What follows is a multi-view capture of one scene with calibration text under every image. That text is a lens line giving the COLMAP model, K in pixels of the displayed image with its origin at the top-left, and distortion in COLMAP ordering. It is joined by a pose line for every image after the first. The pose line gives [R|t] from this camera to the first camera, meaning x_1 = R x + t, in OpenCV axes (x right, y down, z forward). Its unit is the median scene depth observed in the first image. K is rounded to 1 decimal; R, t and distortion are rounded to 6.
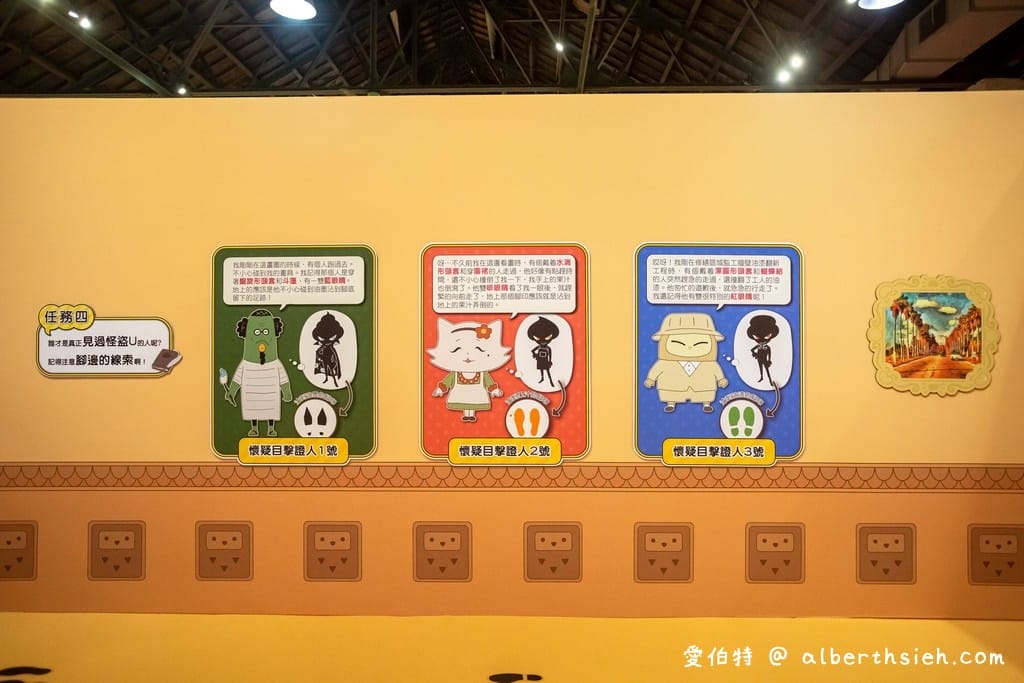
lens RADIAL K [[1046.7, 0, 507.7], [0, 1046.7, 290.1], [0, 0, 1]] dist [0.017348, 0.000000]
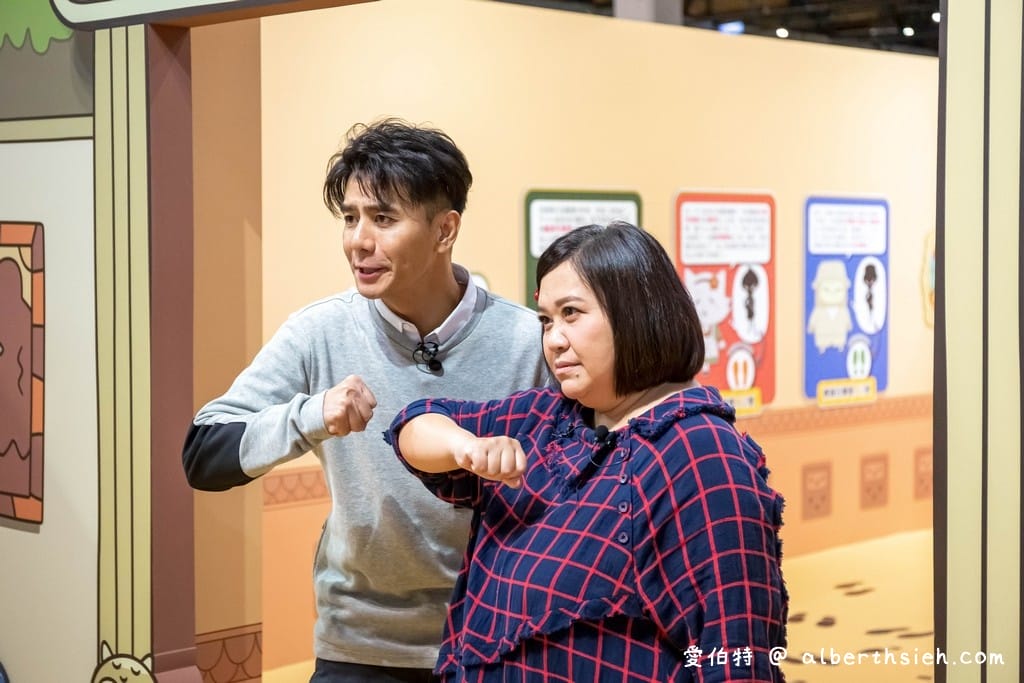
lens RADIAL K [[1813.4, 0, 520.6], [0, 1813.4, 355.4], [0, 0, 1]] dist [0.539658, 0.000000]
pose [[0.641387, -0.044141, 0.765947, -1.439661], [-0.005151, 0.998073, 0.061832, 0.003116], [-0.767200, -0.043604, 0.639924, 0.052725]]
